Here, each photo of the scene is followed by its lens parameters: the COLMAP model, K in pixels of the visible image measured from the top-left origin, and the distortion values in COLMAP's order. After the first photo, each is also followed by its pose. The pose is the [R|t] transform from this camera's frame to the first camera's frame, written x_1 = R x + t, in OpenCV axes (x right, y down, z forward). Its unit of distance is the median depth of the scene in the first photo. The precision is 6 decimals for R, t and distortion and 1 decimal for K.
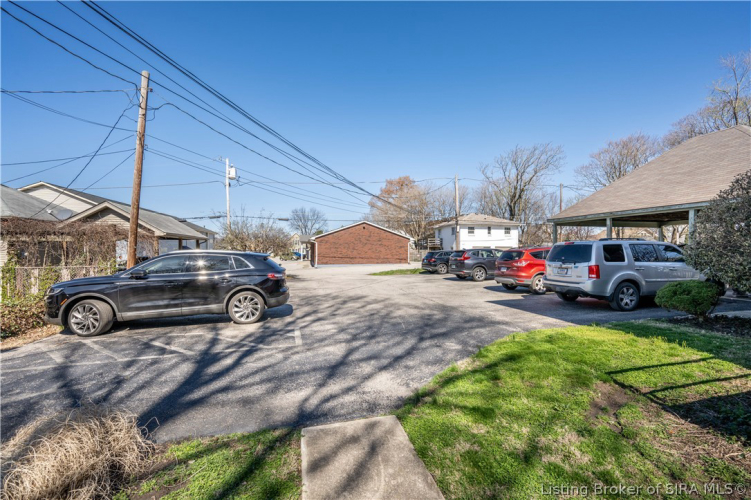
lens RADIAL K [[323.7, 0, 375.5], [0, 323.7, 250.0], [0, 0, 1]] dist [0.001949, 0.000297]
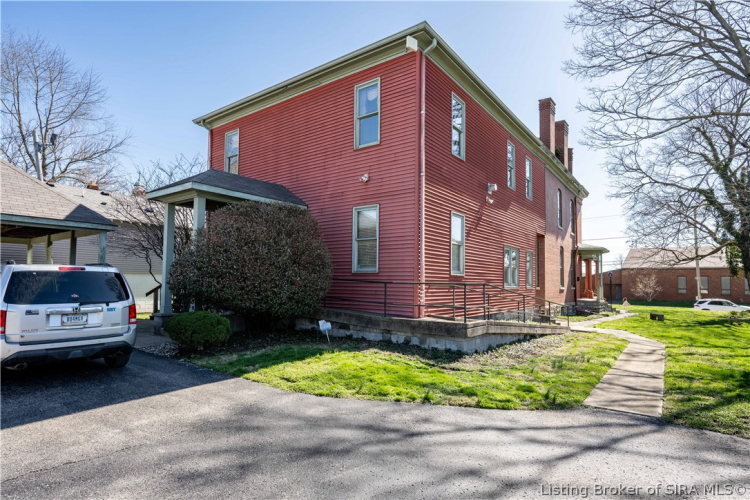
lens RADIAL K [[404.4, 0, 375.0], [0, 404.4, 250.0], [0, 0, 1]] dist [0.000243, 0.000051]
pose [[-0.650489, 0.066179, 0.756627, -0.658000], [-0.014122, 0.994971, -0.099166, 0.023186], [-0.759385, -0.075192, -0.646282, 2.591324]]
